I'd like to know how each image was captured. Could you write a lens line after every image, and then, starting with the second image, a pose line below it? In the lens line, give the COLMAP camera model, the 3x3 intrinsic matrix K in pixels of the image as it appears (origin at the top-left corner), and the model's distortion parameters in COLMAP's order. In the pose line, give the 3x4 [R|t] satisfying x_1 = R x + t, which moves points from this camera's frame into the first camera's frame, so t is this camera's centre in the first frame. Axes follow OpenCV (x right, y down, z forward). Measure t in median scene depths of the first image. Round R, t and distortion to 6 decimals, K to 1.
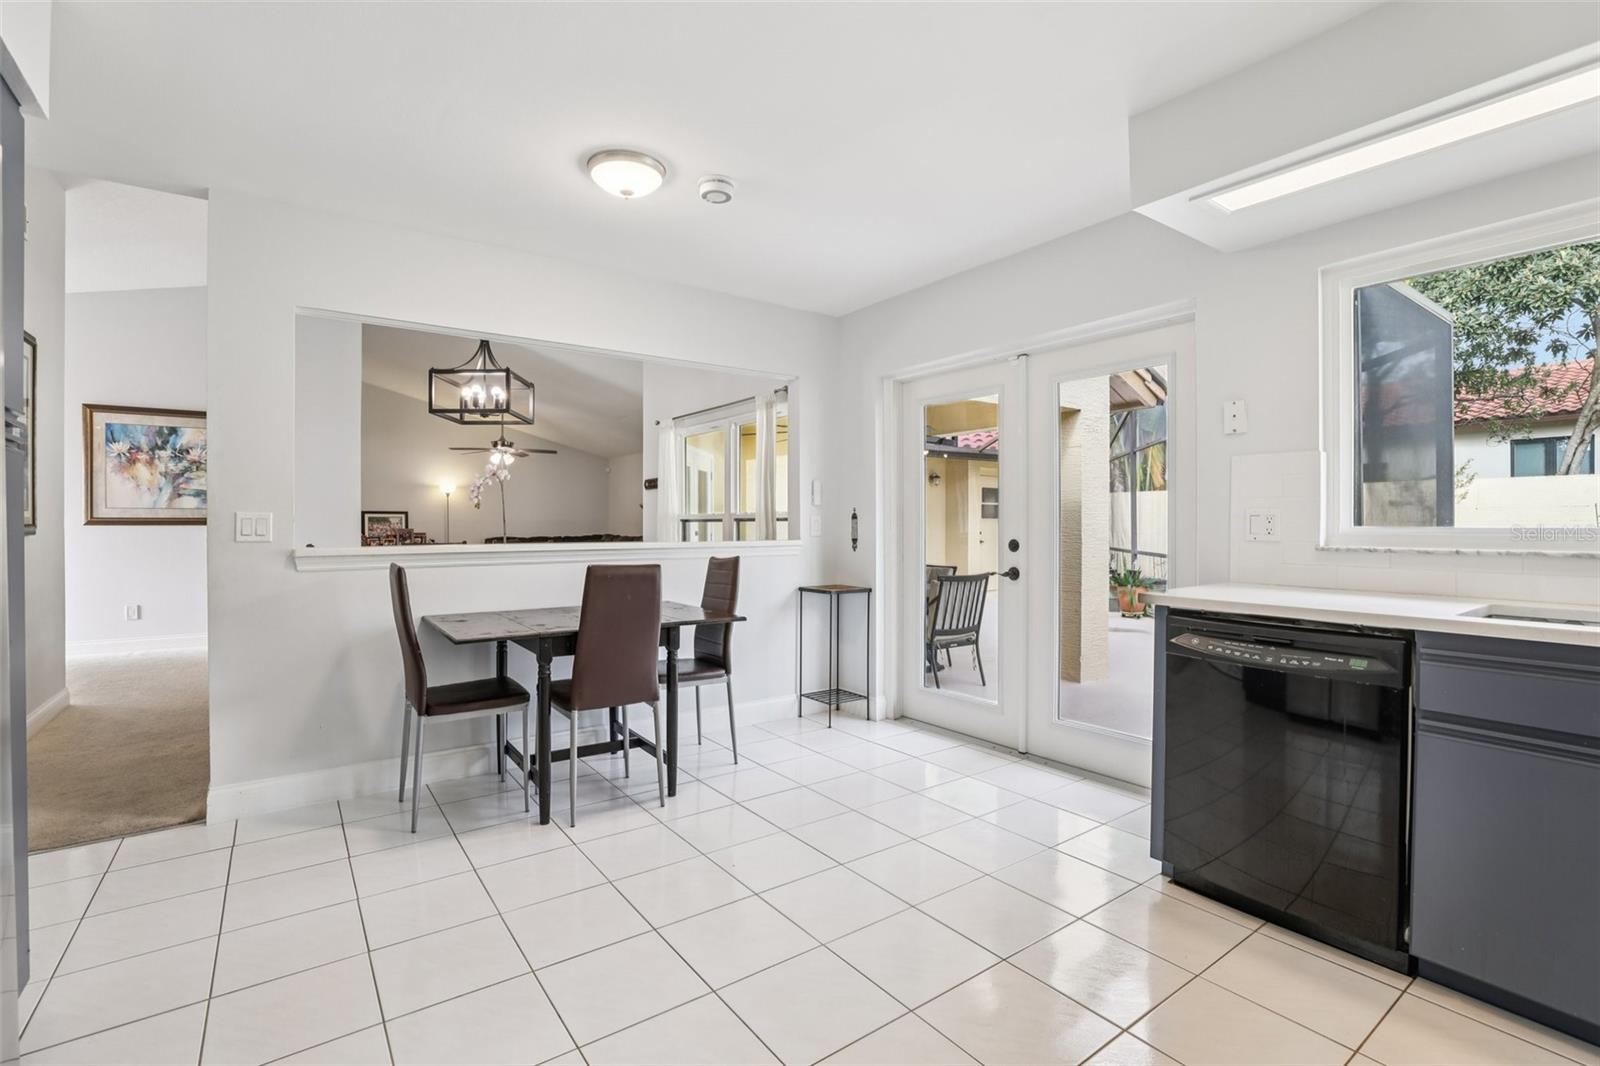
lens RADIAL K [[727.6, 0, 801.6], [0, 727.6, 528.3], [0, 0, 1]] dist [-0.036690, 0.000414]
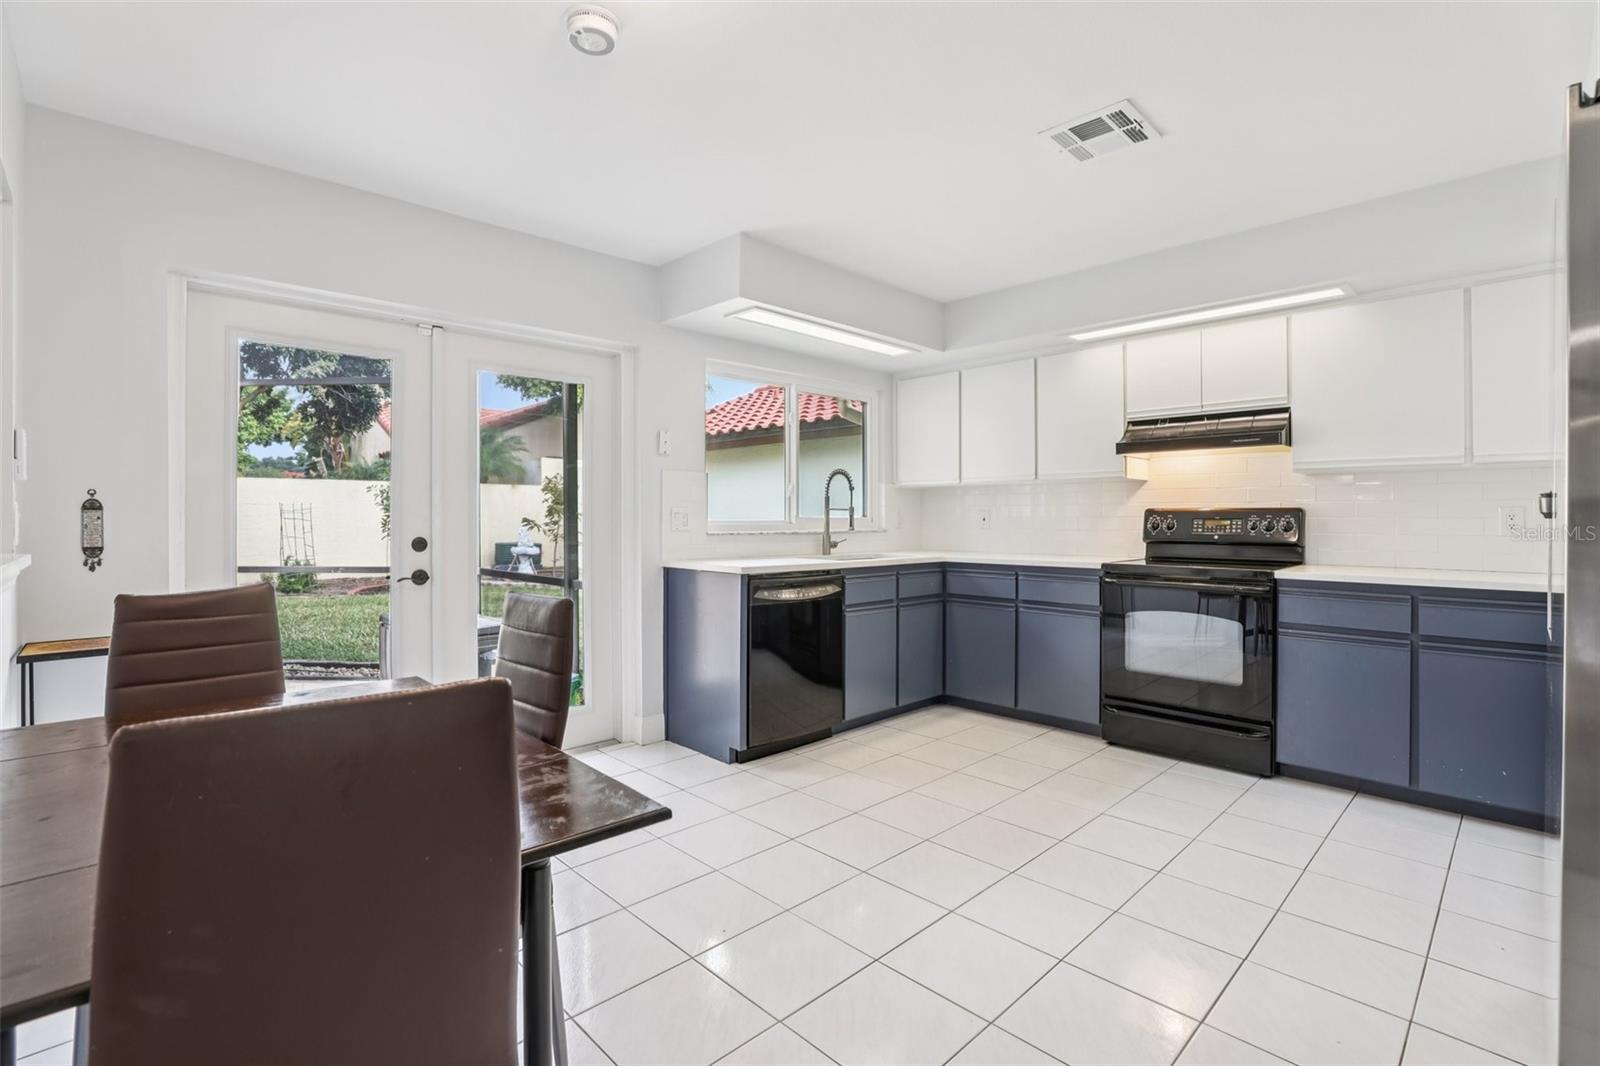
lens RADIAL K [[727.6, 0, 795.3], [0, 727.6, 525.9], [0, 0, 1]] dist [-0.036690, 0.000414]
pose [[-0.130818, -0.009505, 0.991361, -0.842708], [0.007075, 0.999920, 0.010520, -0.005514], [-0.991381, 0.008390, -0.130741, 0.935708]]
